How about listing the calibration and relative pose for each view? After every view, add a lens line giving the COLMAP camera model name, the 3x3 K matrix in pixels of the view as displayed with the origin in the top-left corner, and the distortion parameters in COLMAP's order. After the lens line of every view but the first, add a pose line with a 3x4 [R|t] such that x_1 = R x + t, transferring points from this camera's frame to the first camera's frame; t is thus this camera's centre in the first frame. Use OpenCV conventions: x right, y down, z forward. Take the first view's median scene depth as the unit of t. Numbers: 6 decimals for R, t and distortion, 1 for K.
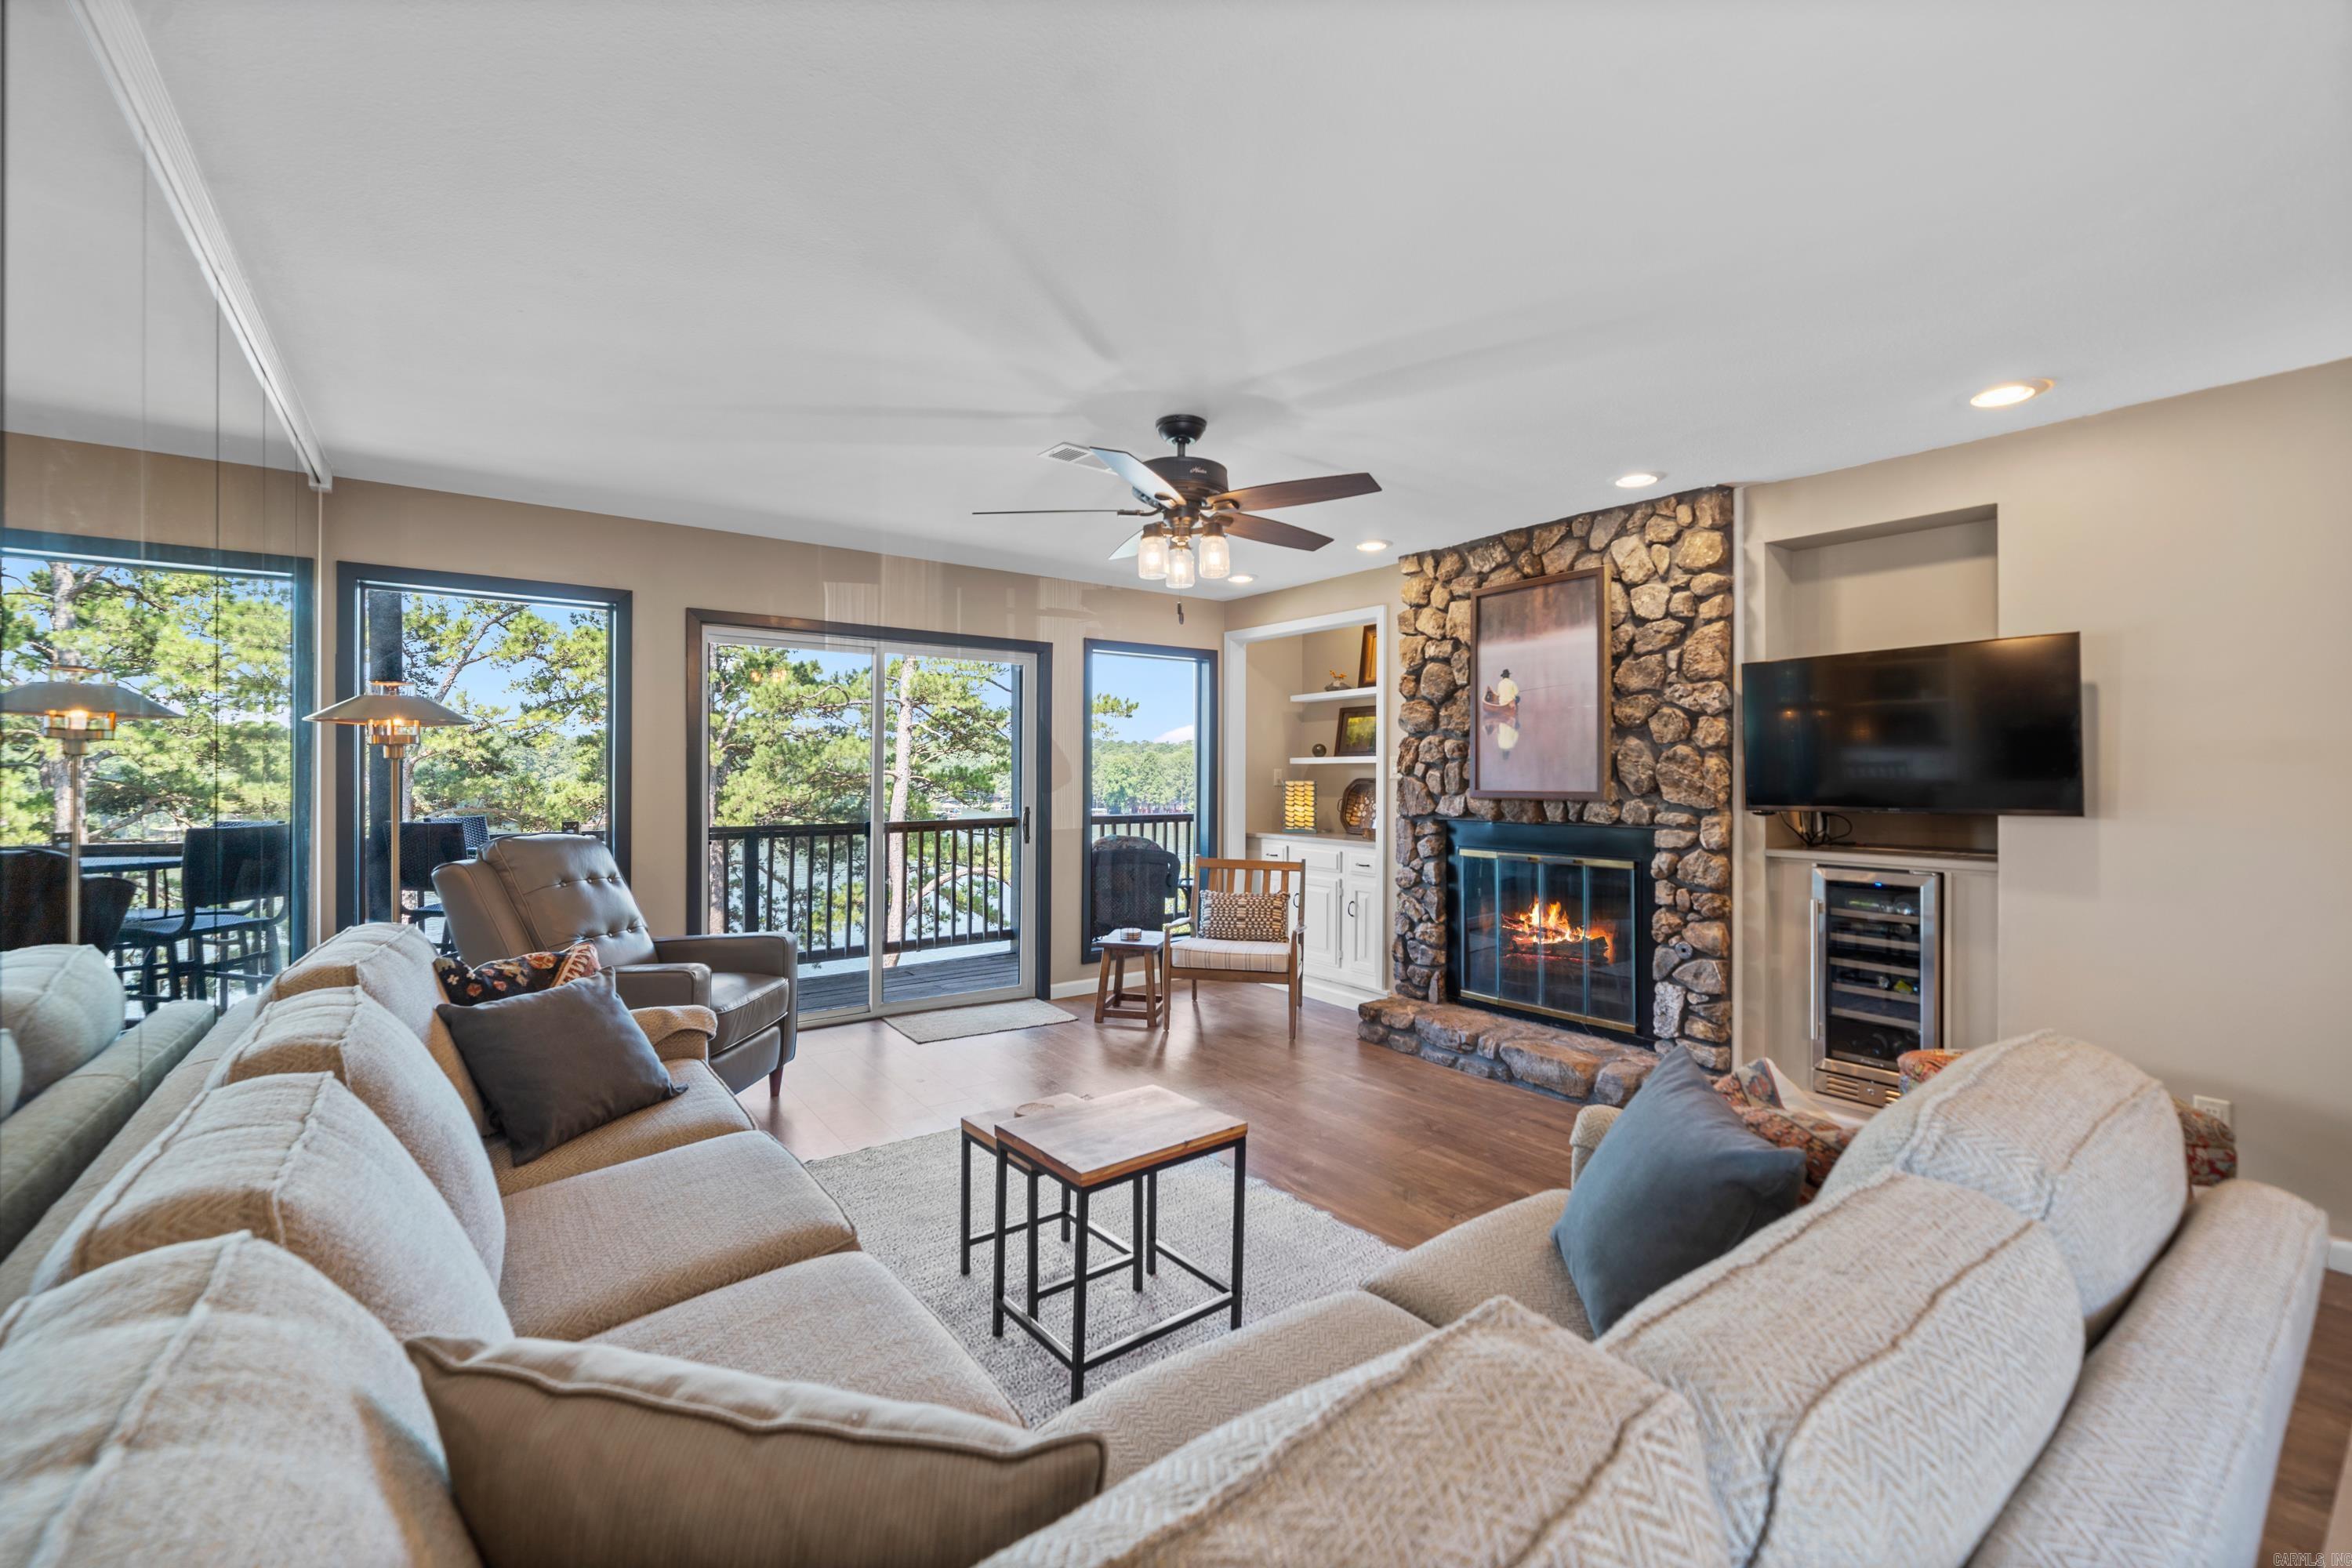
lens RADIAL K [[970.2, 0, 1153.5], [0, 970.2, 770.4], [0, 0, 1]] dist [0.003092, 0.000129]
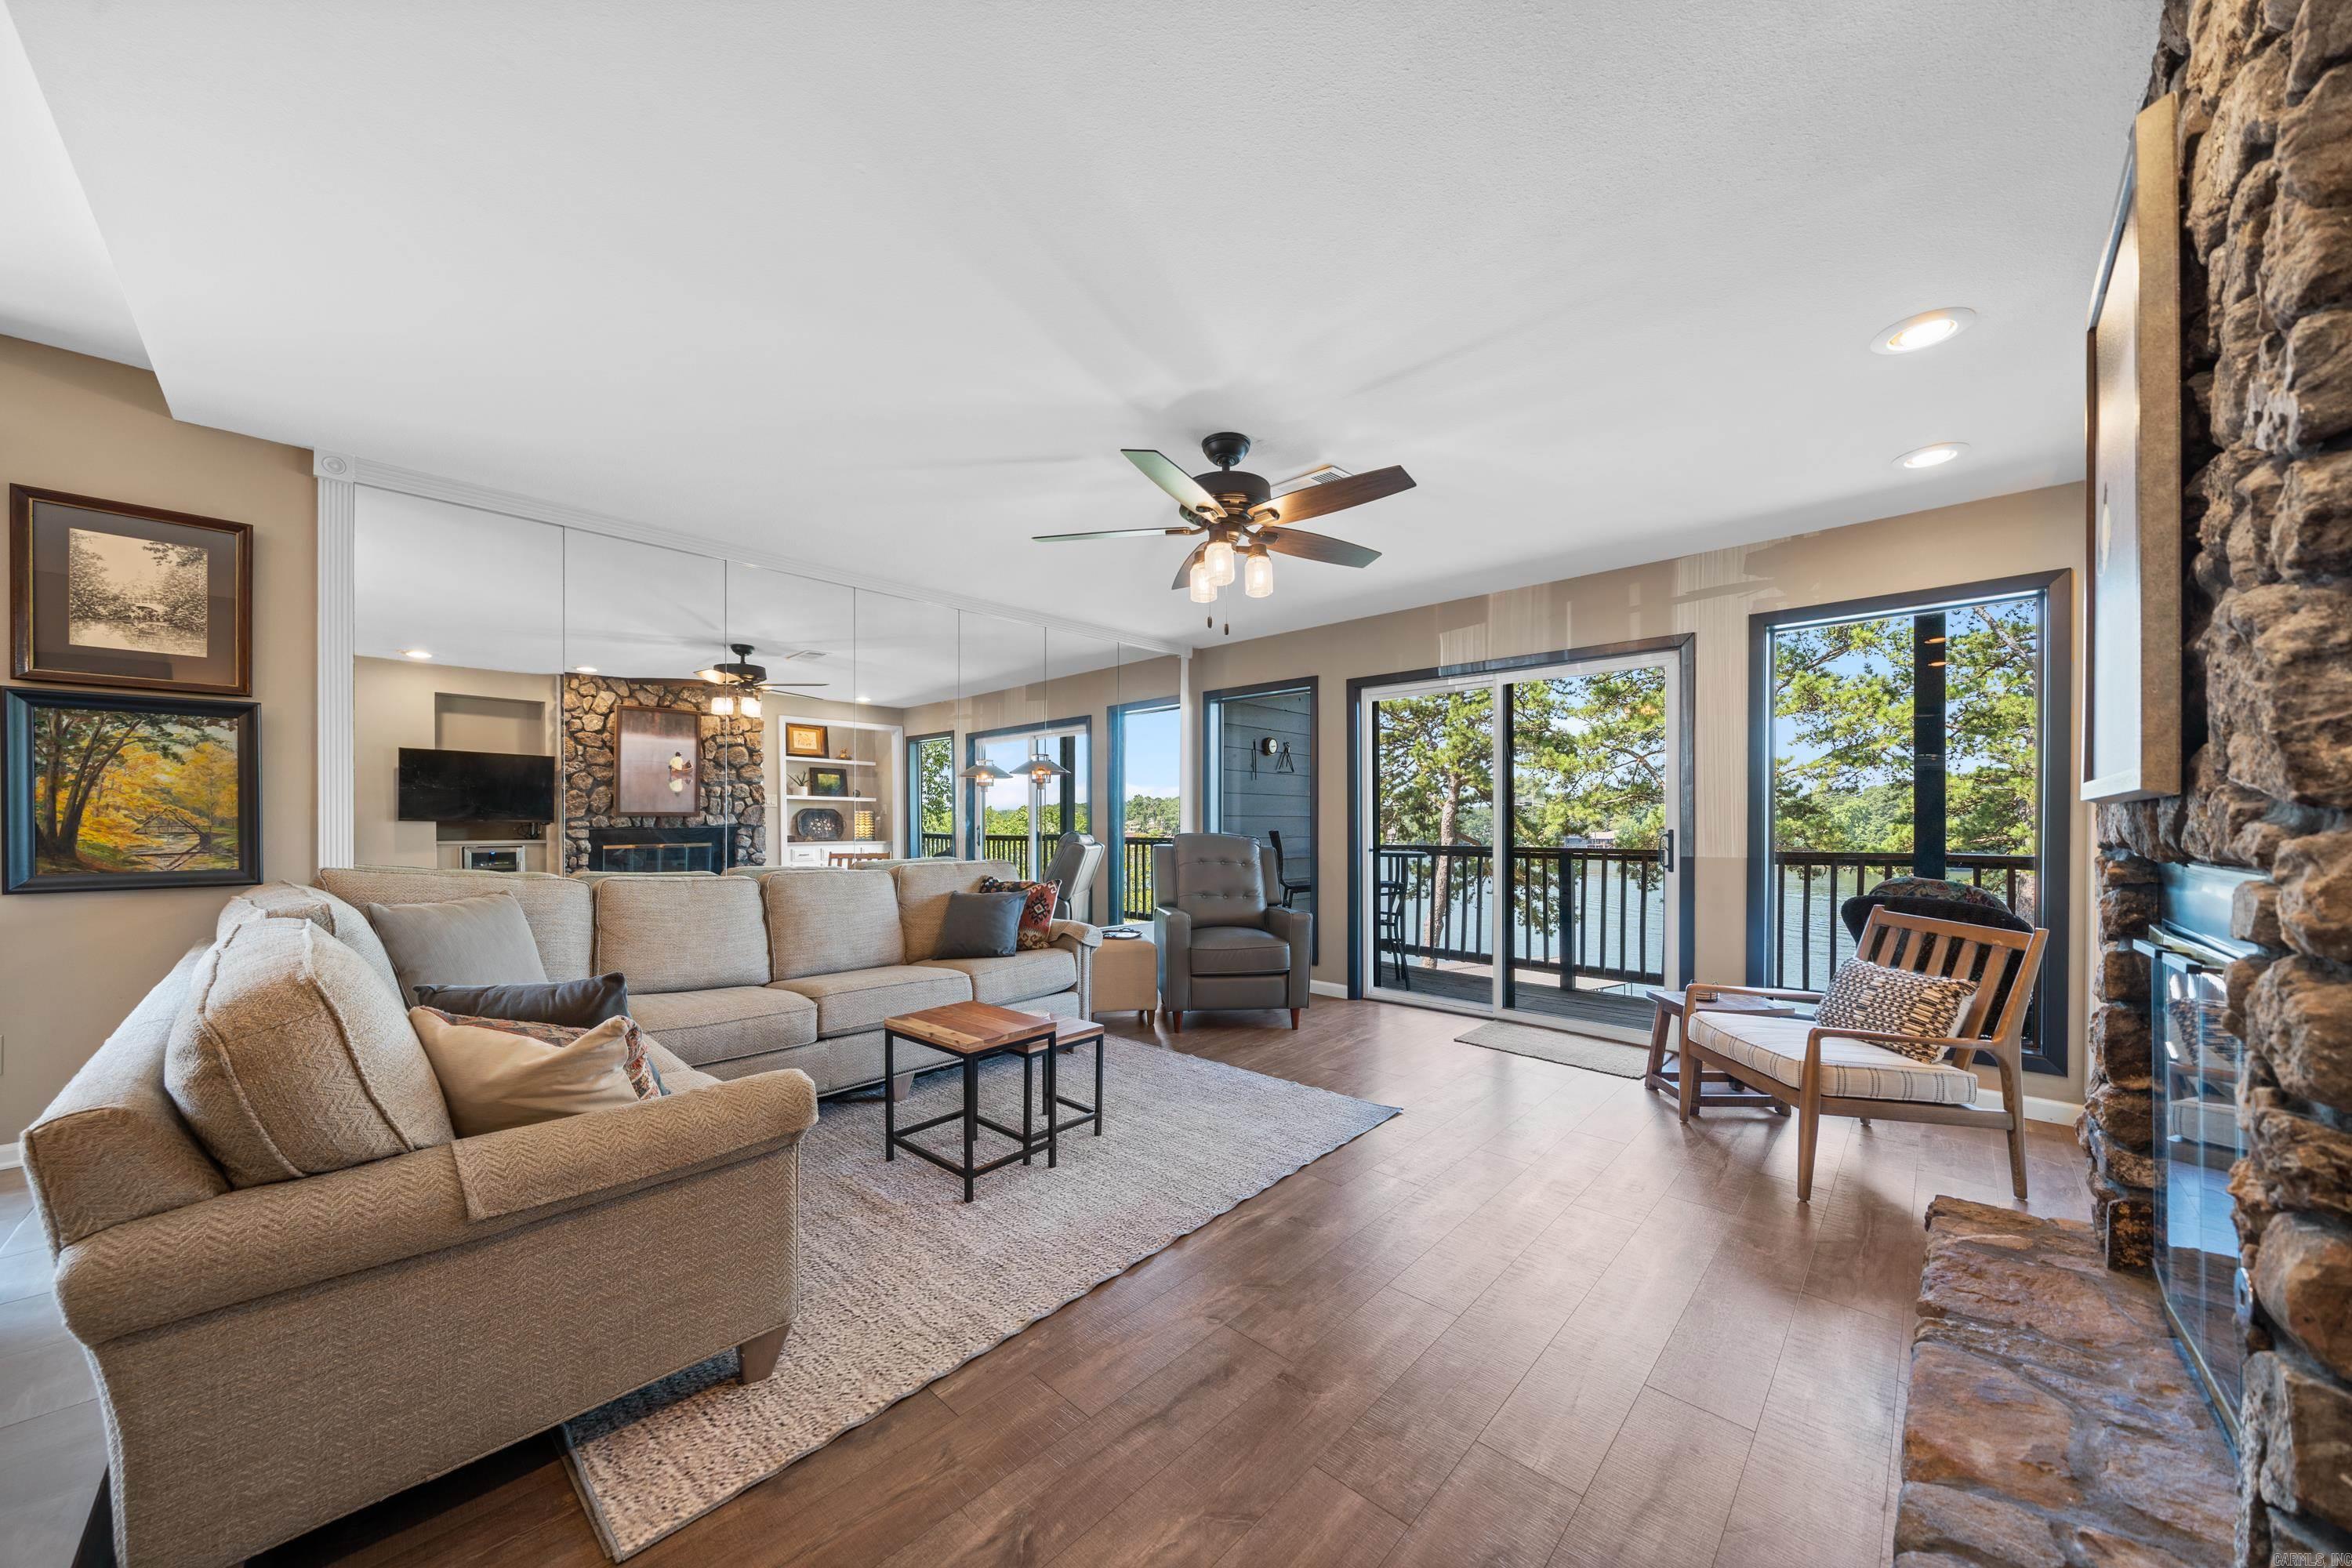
lens RADIAL K [[820.6, 0, 1172.8], [0, 820.6, 822.3], [0, 0, 1]] dist [-0.007463, -0.000173]
pose [[0.186546, -0.000361, -0.982446, 0.613615], [0.005557, 0.999984, 0.000688, 0.033976], [0.982431, -0.005588, 0.186545, 0.529836]]
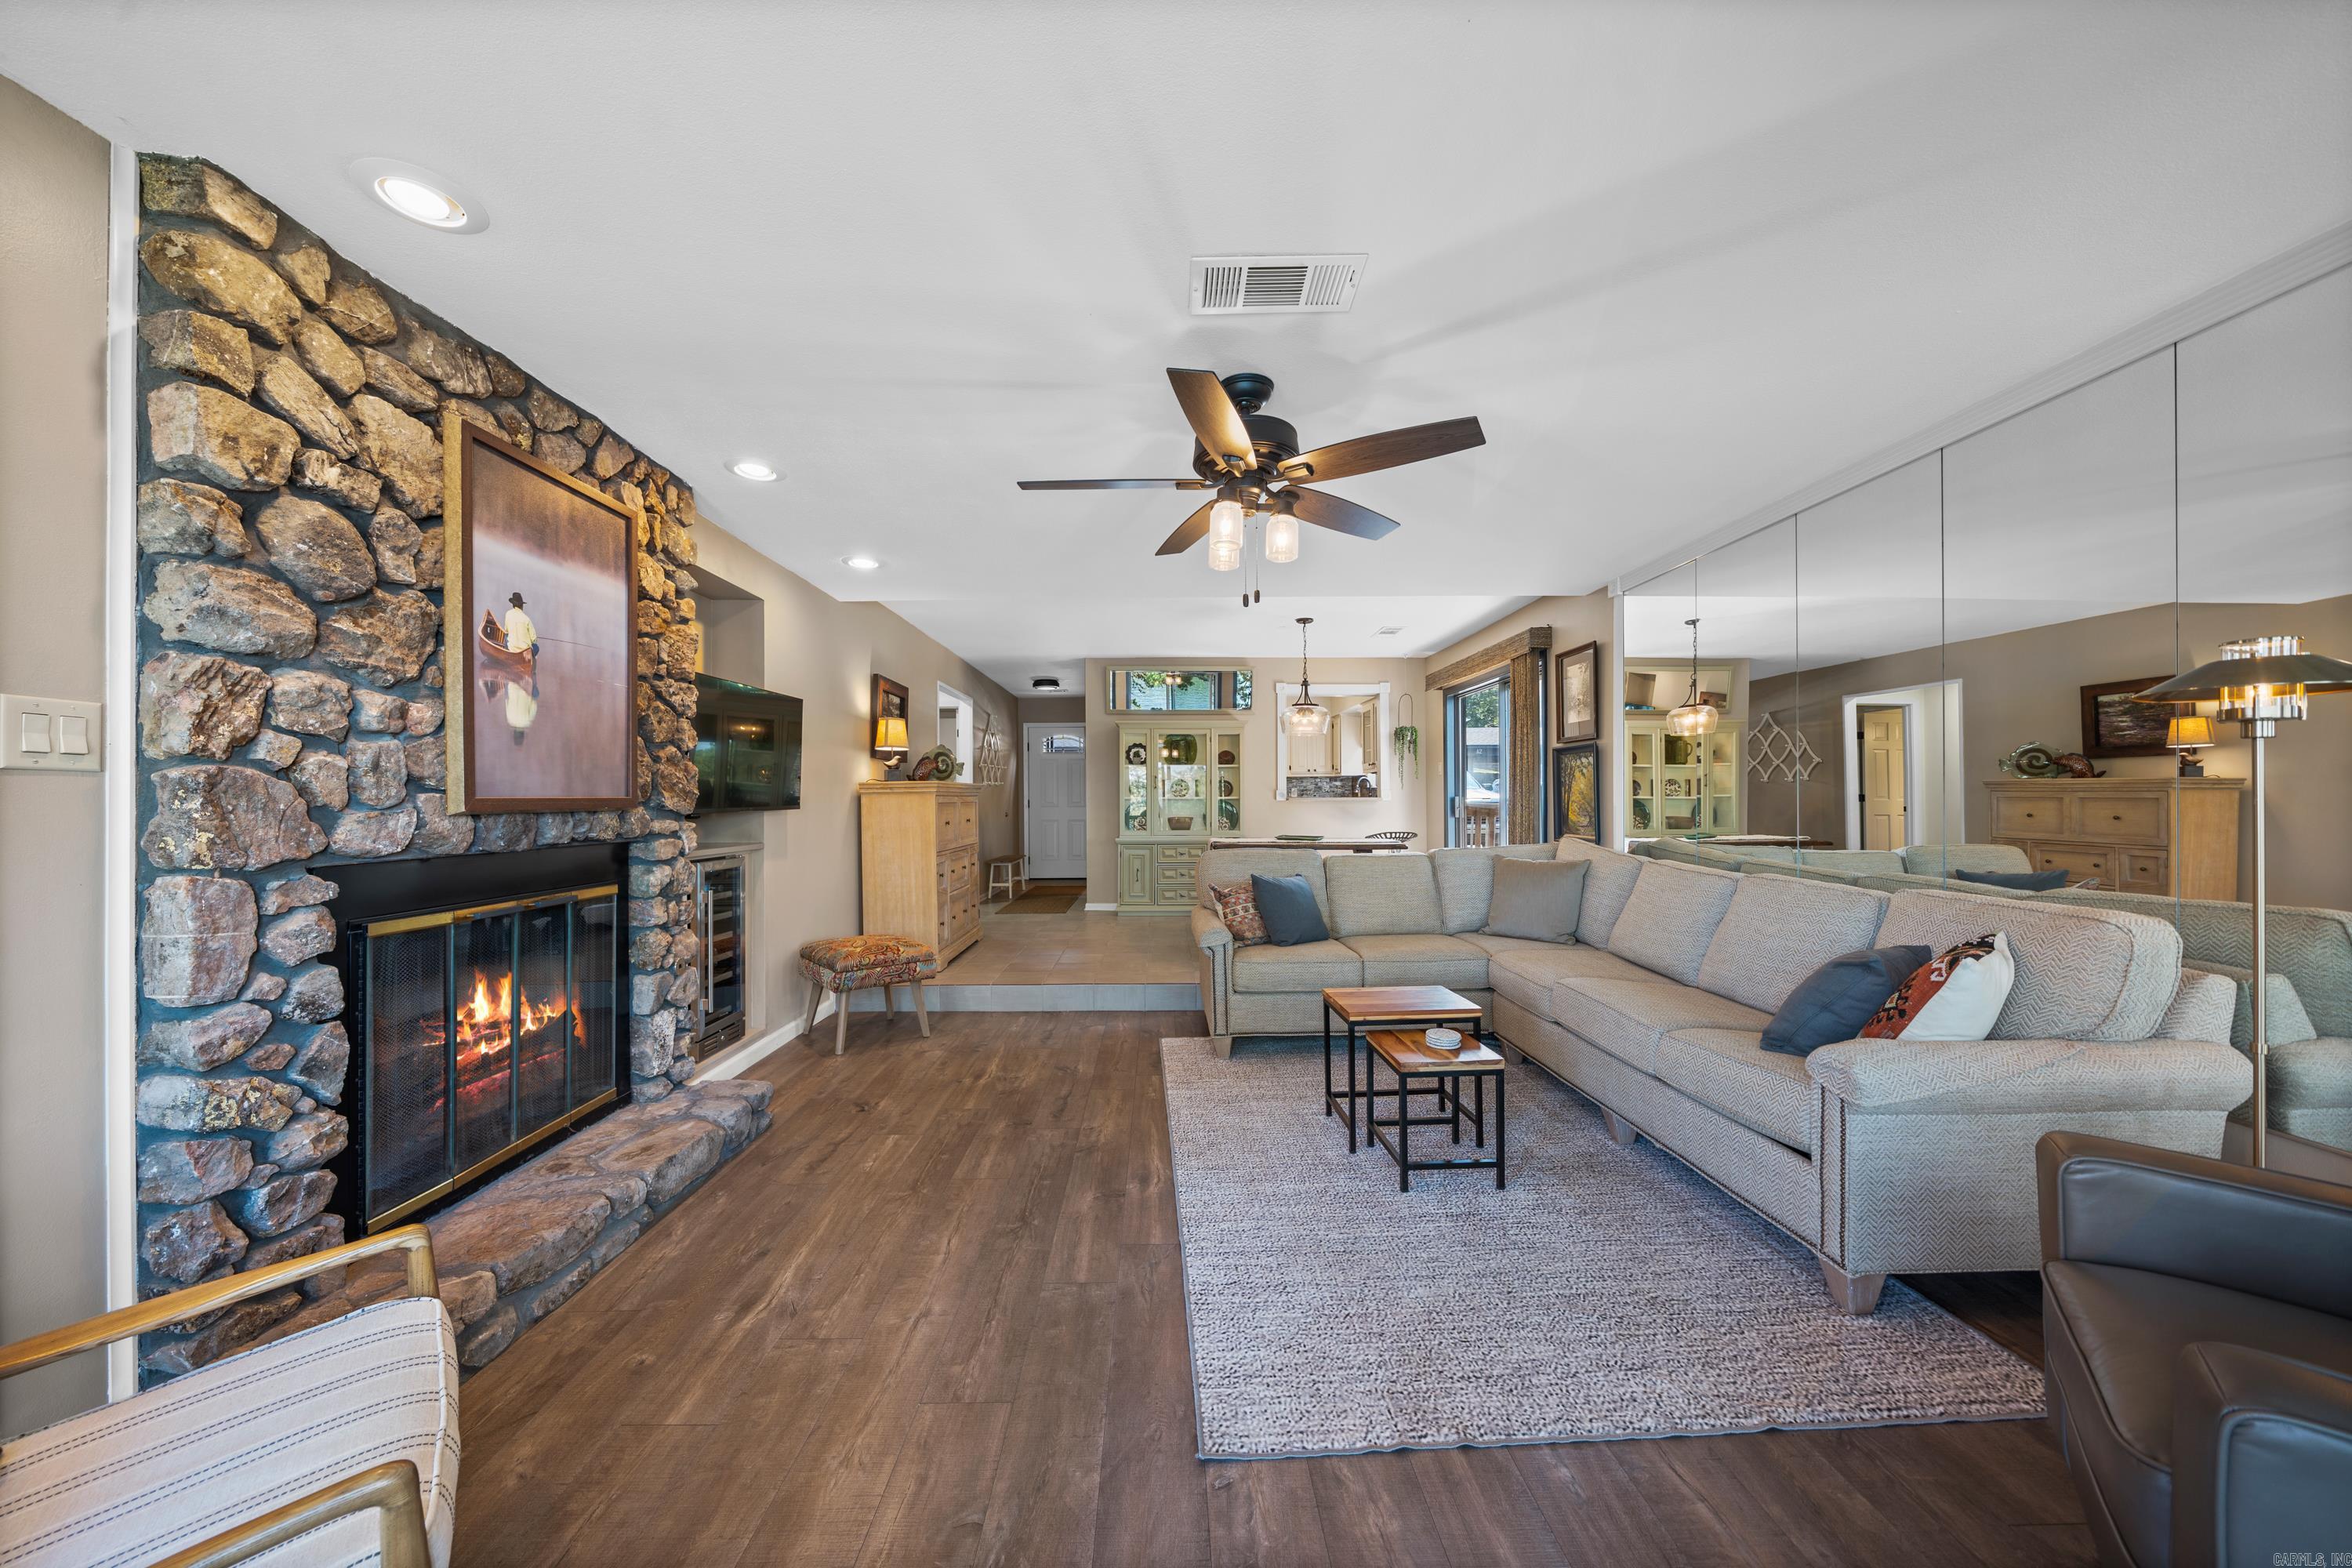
lens RADIAL K [[820.6, 0, 1173.5], [0, 820.6, 793.9], [0, 0, 1]] dist [-0.007463, -0.000173]
pose [[-0.822481, 0.003516, 0.568782, -0.240488], [-0.003220, 0.999936, -0.010837, 0.021901], [-0.568783, -0.010745, -0.822417, 1.143598]]
